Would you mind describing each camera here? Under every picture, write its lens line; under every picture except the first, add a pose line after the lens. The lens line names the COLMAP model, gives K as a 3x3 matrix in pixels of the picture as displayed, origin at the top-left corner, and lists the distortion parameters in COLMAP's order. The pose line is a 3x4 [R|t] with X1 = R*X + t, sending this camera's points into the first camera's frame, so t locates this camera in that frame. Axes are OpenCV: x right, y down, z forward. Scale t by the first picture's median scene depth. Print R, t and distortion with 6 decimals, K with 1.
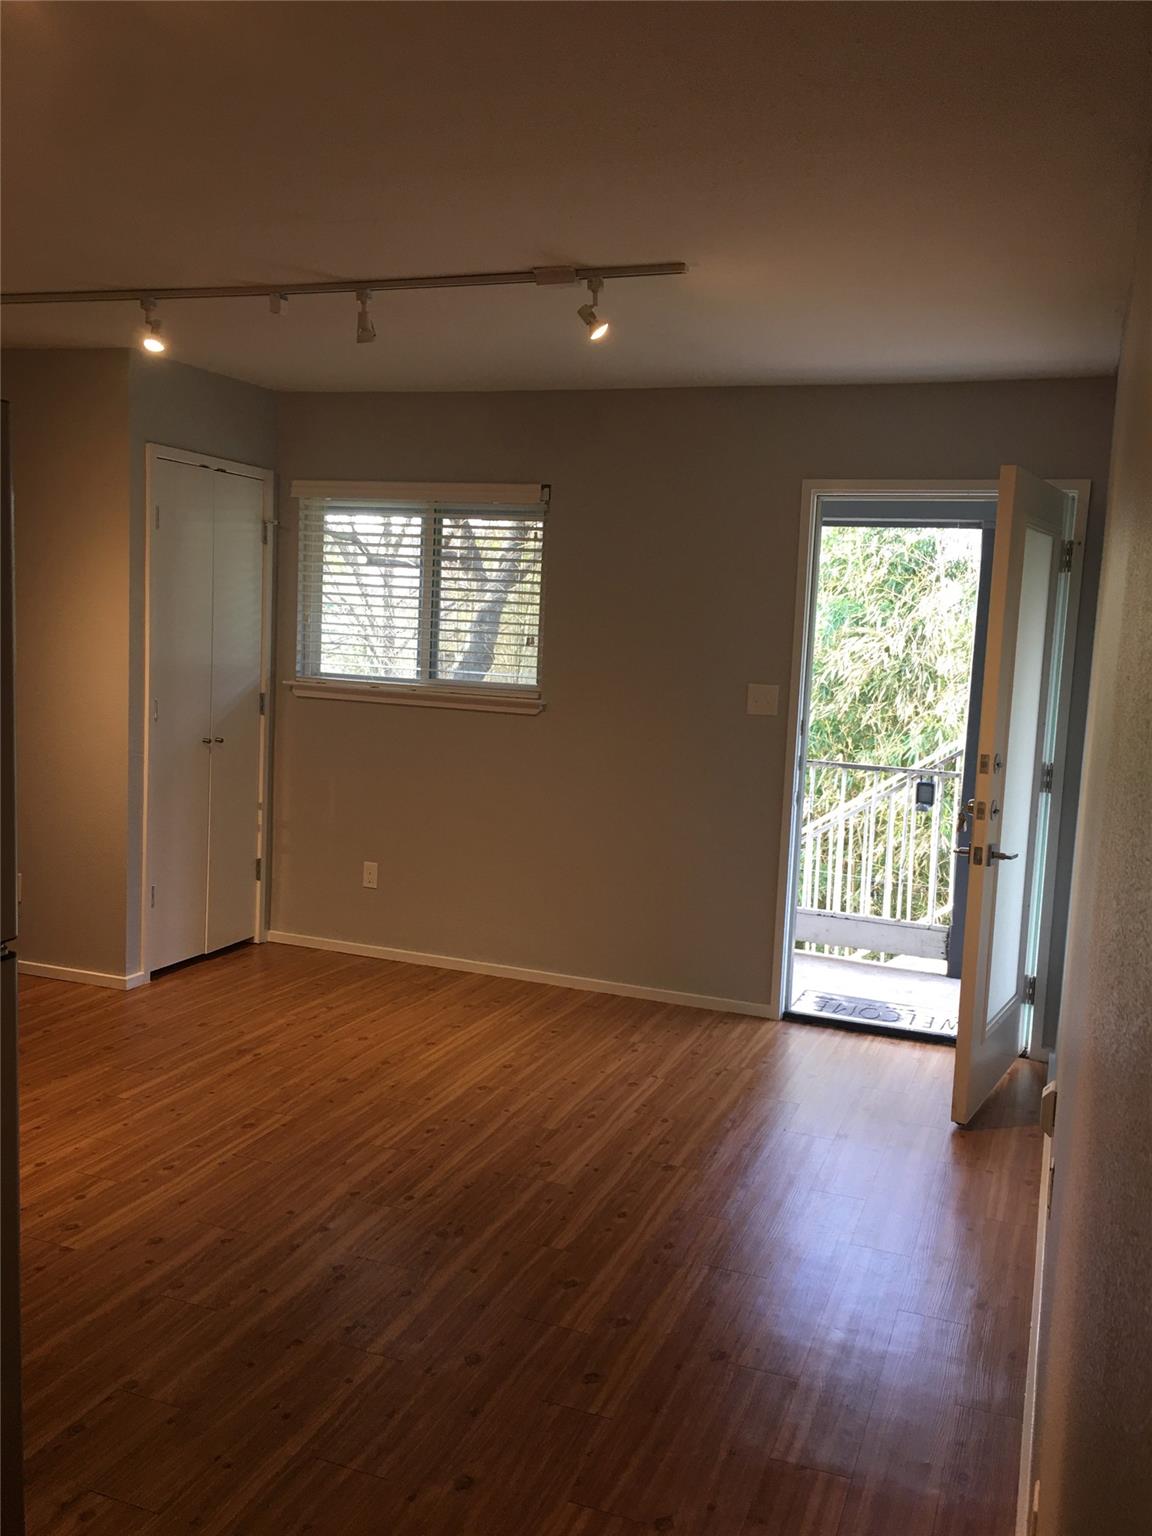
lens RADIAL K [[1317.0, 0, 576.7], [0, 1317.0, 761.8], [0, 0, 1]] dist [0.111377, -0.171177]
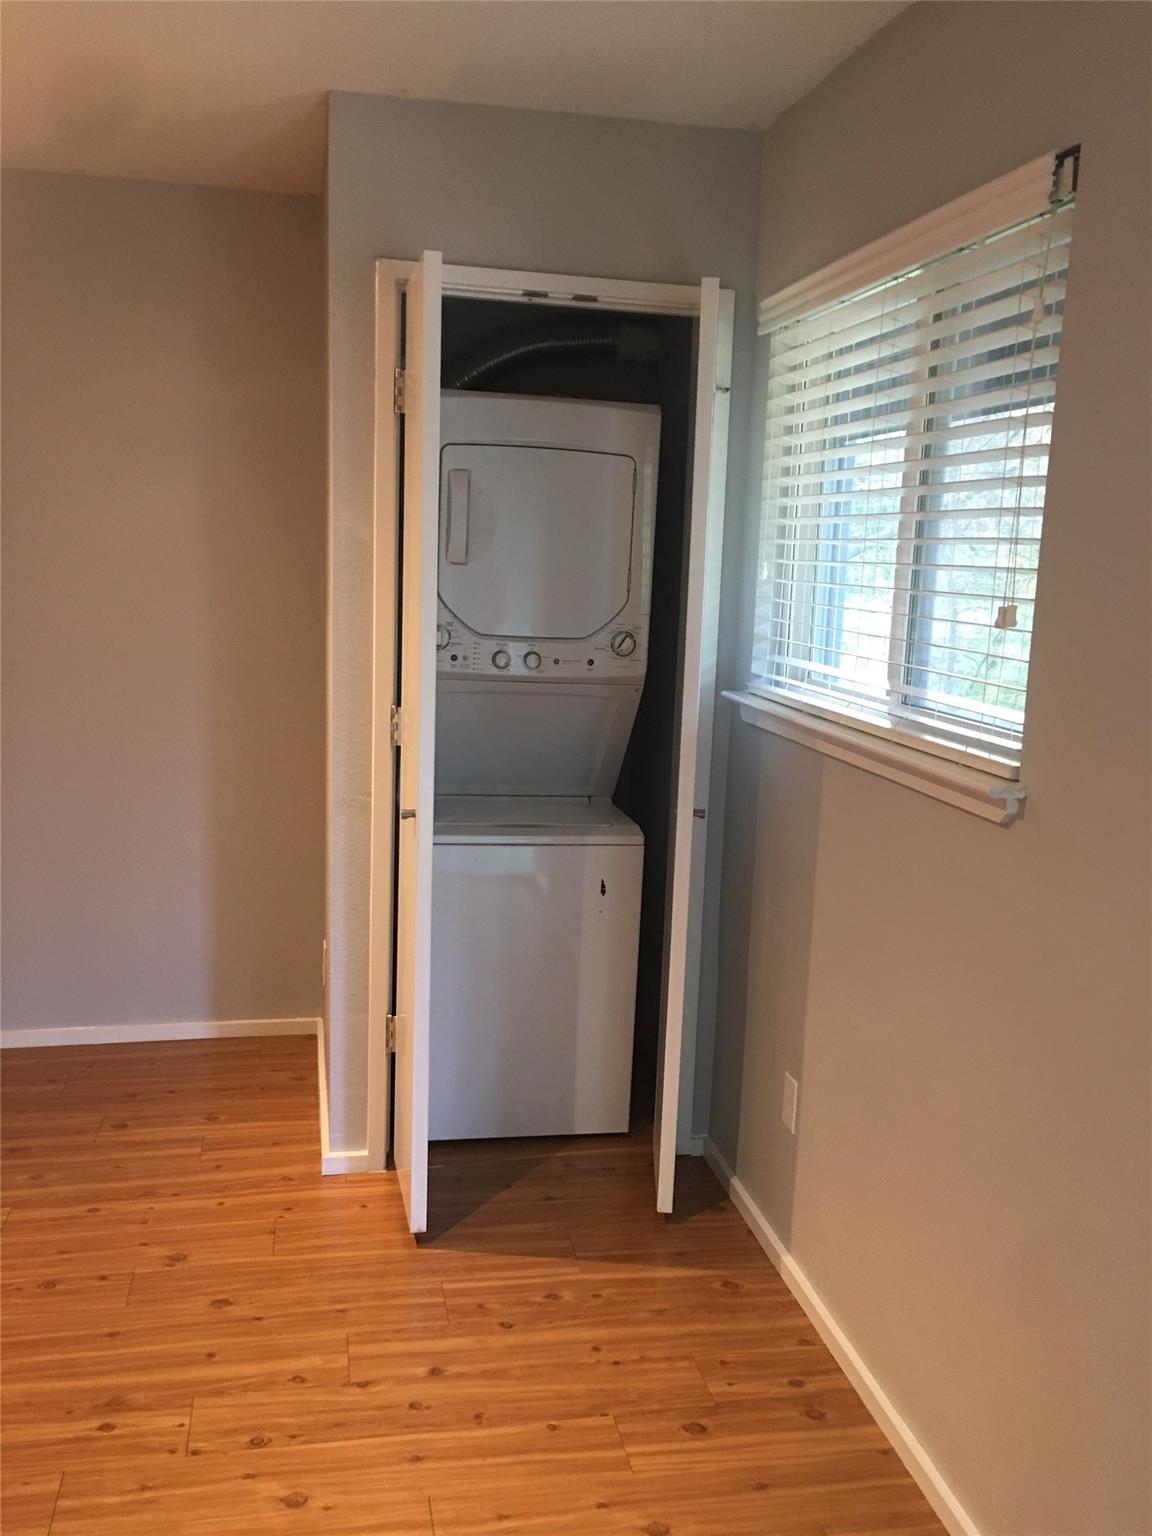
lens RADIAL K [[1317.0, 0, 576.7], [0, 1317.0, 761.8], [0, 0, 1]] dist [0.111377, -0.171177]
pose [[0.547831, 0.105464, -0.829915, 0.215848], [-0.105616, 0.992804, 0.056446, -0.064702], [0.829895, 0.056730, 0.555027, 0.751800]]
